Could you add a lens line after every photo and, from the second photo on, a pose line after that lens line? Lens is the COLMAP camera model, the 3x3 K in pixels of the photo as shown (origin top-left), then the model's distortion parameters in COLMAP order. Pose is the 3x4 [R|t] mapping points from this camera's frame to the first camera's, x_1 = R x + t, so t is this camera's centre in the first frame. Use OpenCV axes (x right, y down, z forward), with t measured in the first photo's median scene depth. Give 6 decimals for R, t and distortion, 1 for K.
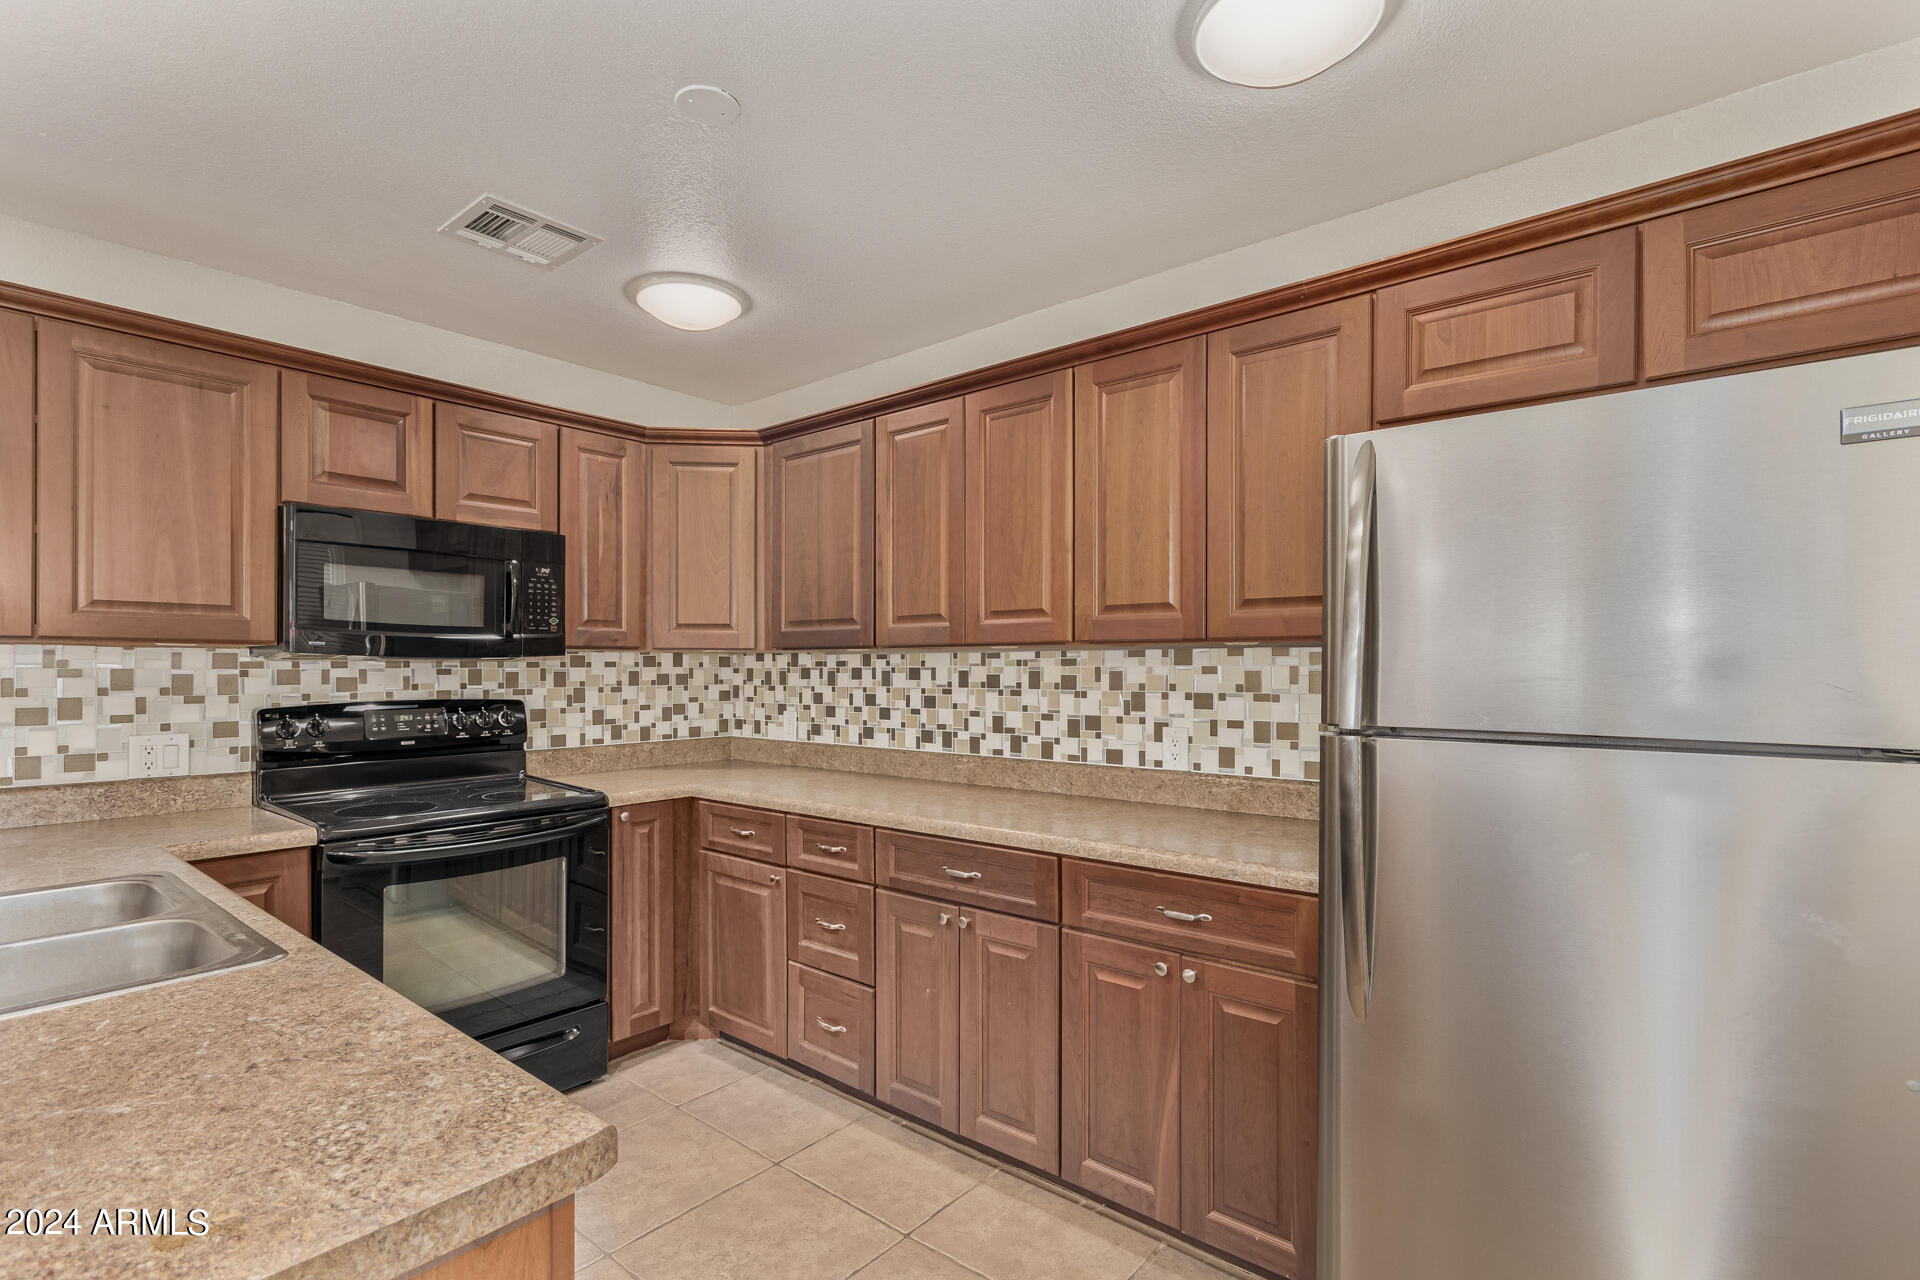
lens RADIAL K [[893.9, 0, 960.1], [0, 893.9, 670.3], [0, 0, 1]] dist [-0.001596, 0.000451]
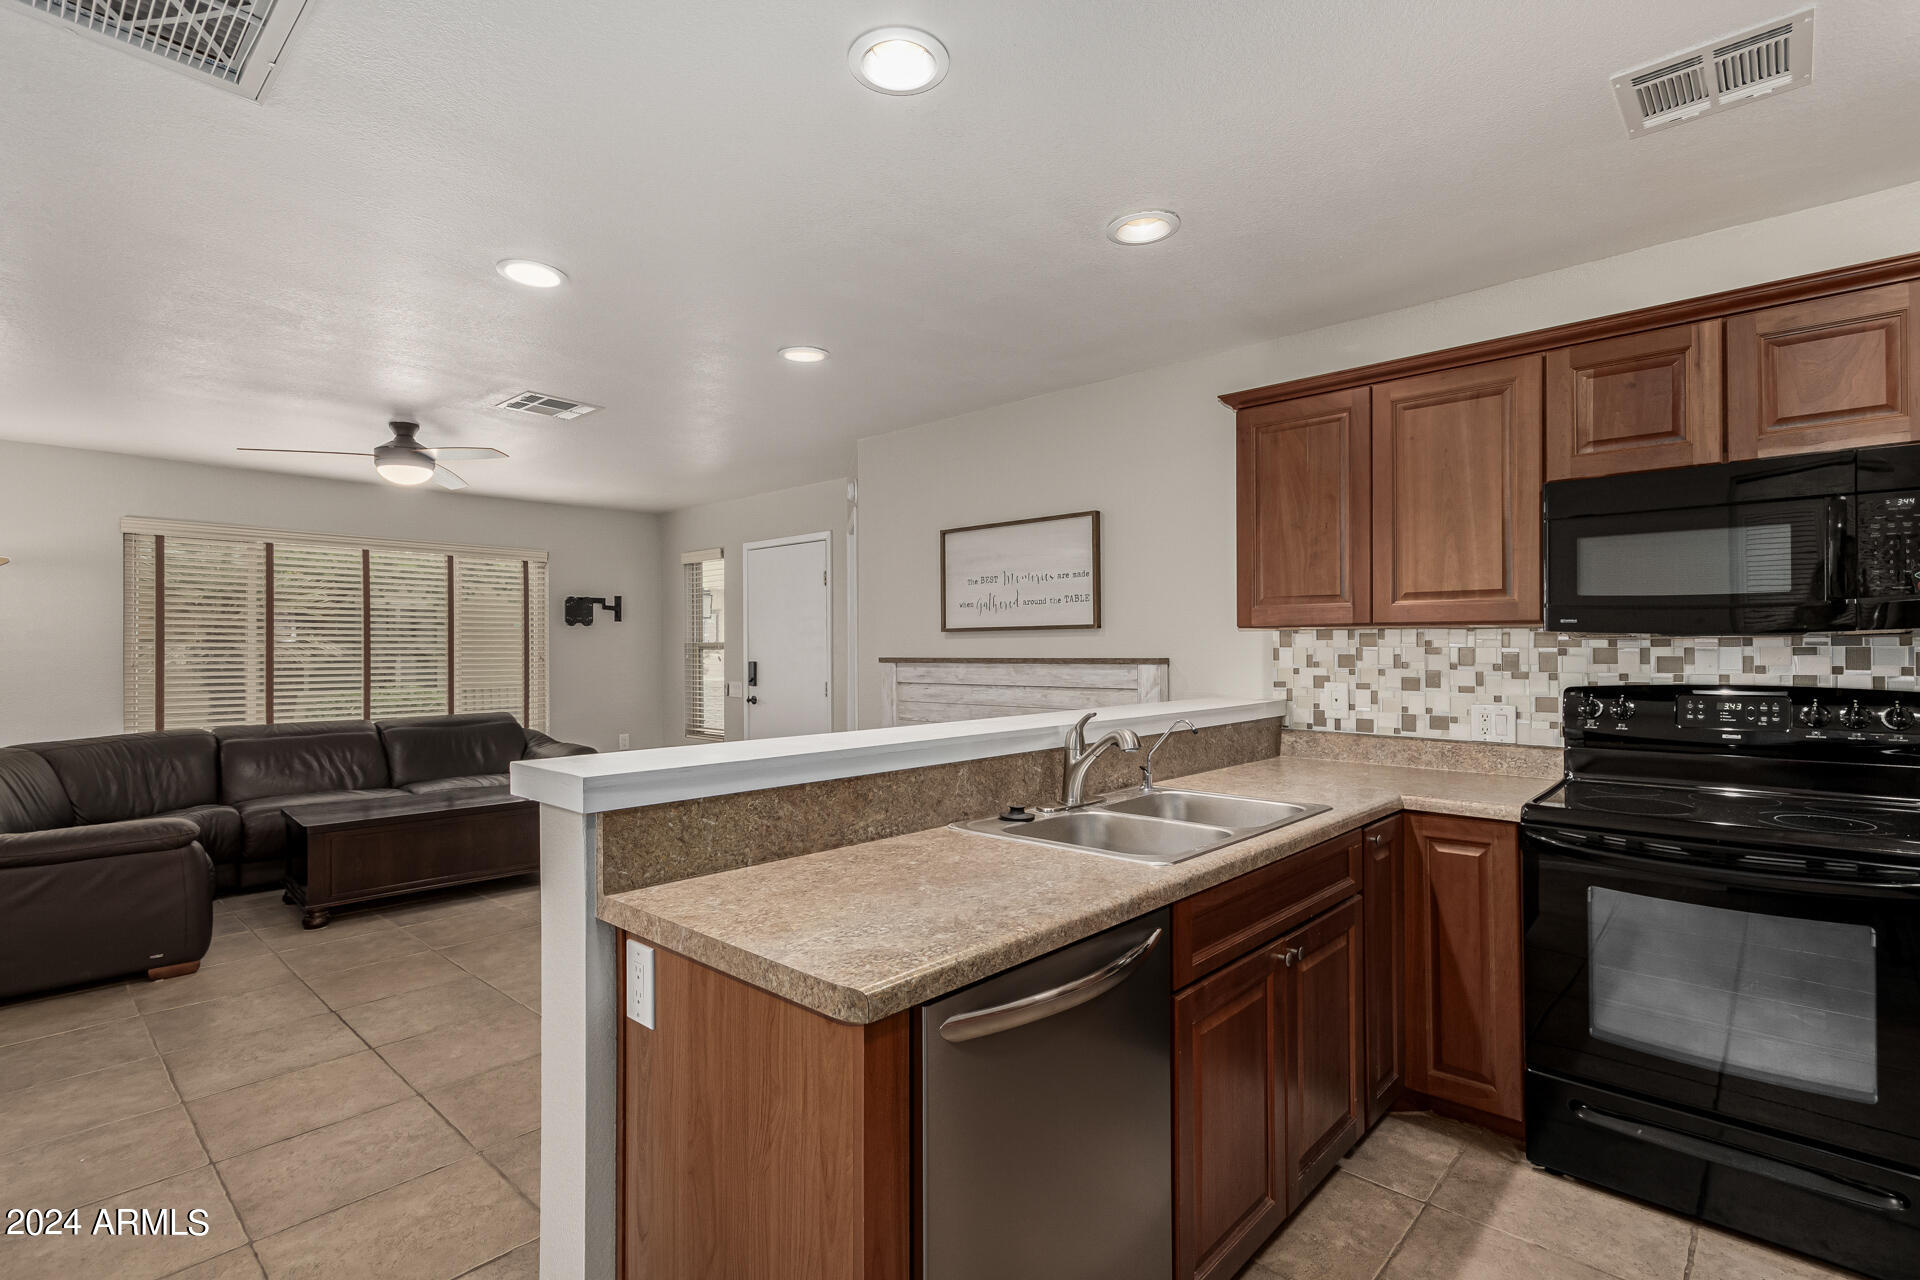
lens RADIAL K [[893.9, 0, 960.6], [0, 893.9, 642.7], [0, 0, 1]] dist [-0.001596, 0.000451]
pose [[-0.056889, -0.005879, -0.998363, 0.256992], [-0.001996, 0.999981, -0.005774, 0.000076], [0.998379, 0.001664, -0.056899, 0.341003]]
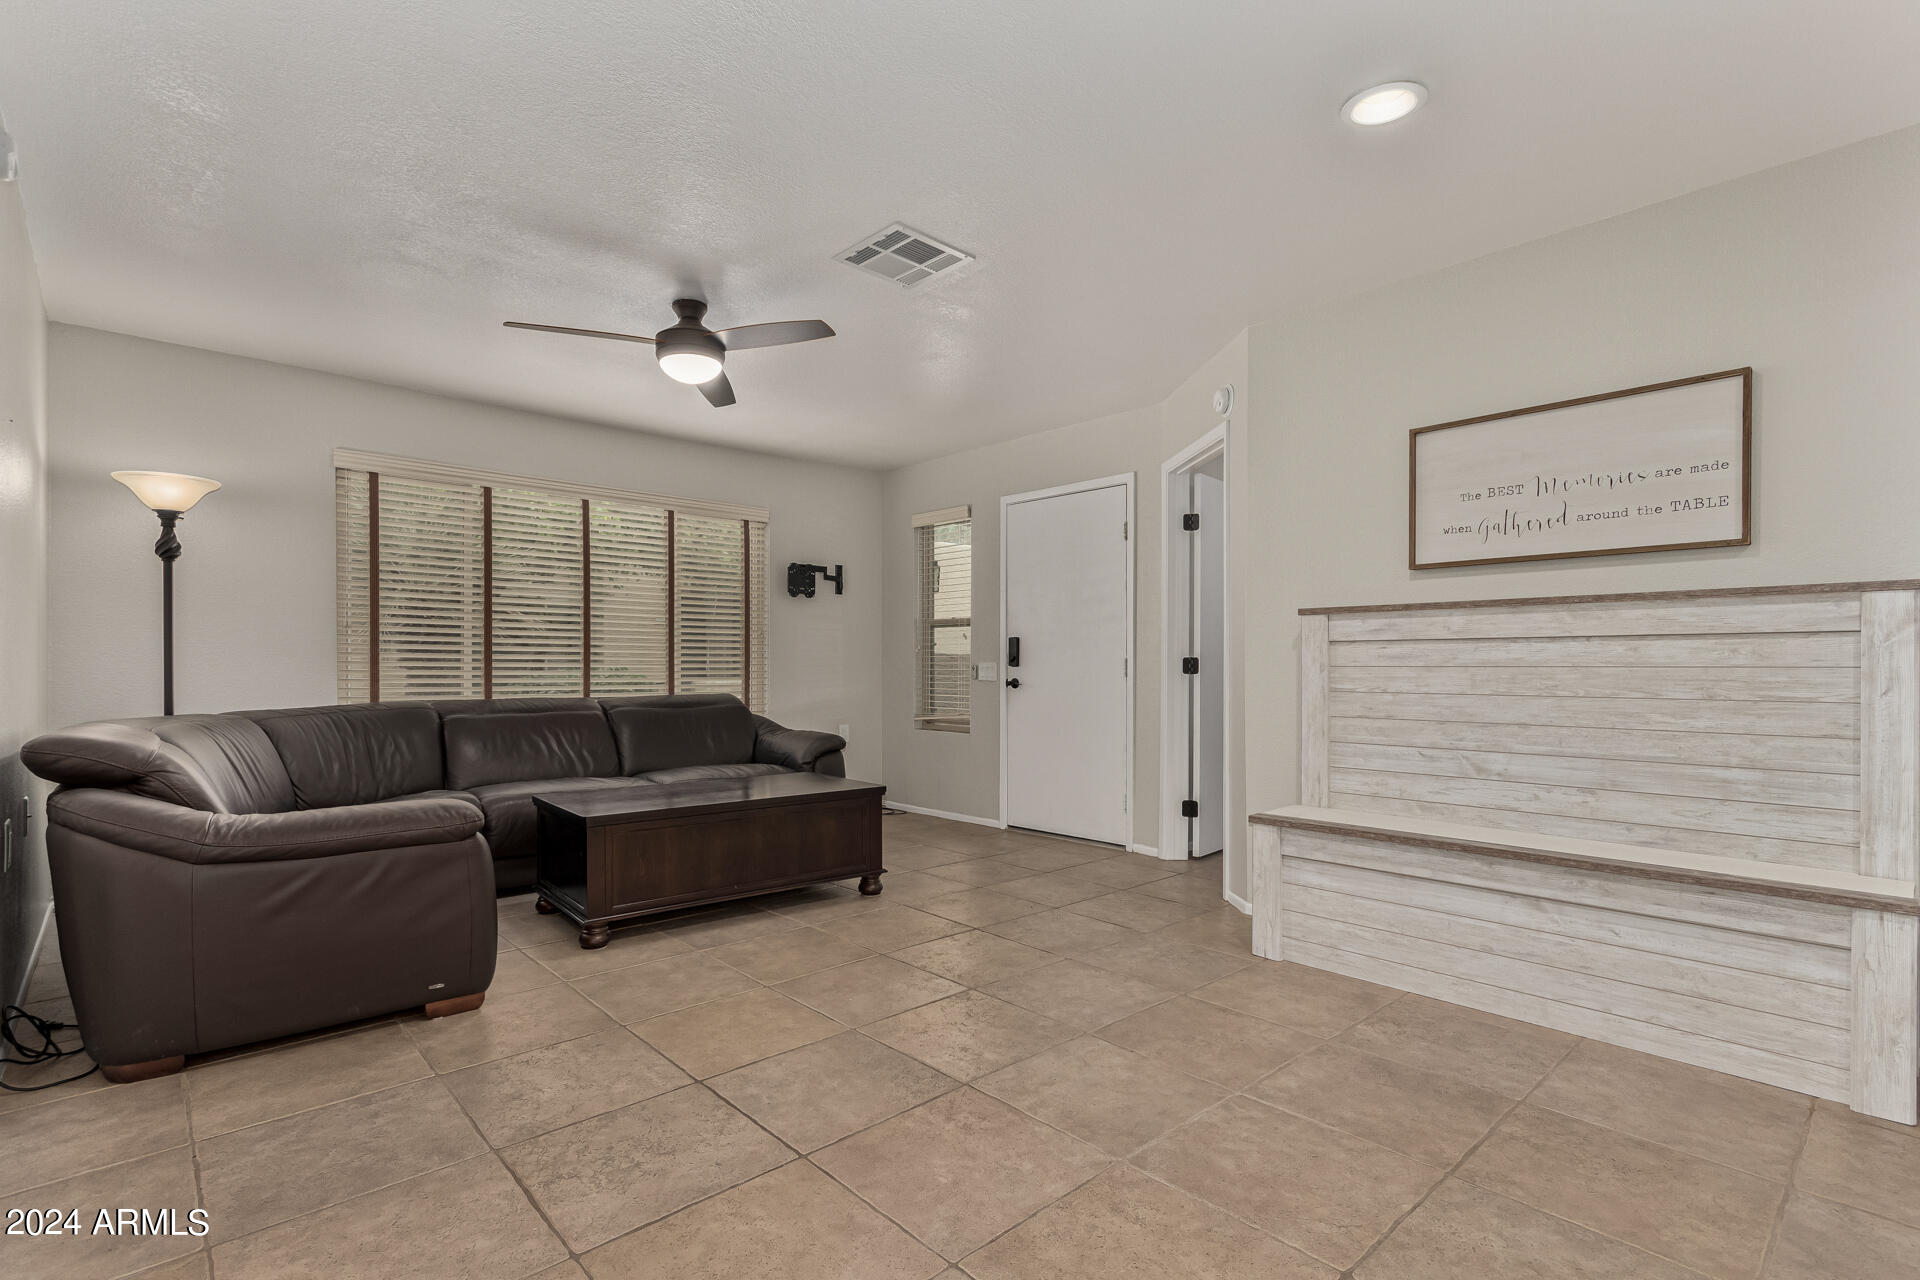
lens RADIAL K [[893.9, 0, 952.3], [0, 893.9, 669.8], [0, 0, 1]] dist [-0.001596, 0.000451]
pose [[-0.147875, 0.006146, -0.988987, -0.107400], [-0.008836, 0.999933, 0.007535, 0.099048], [0.988967, 0.009853, -0.147810, -0.202738]]
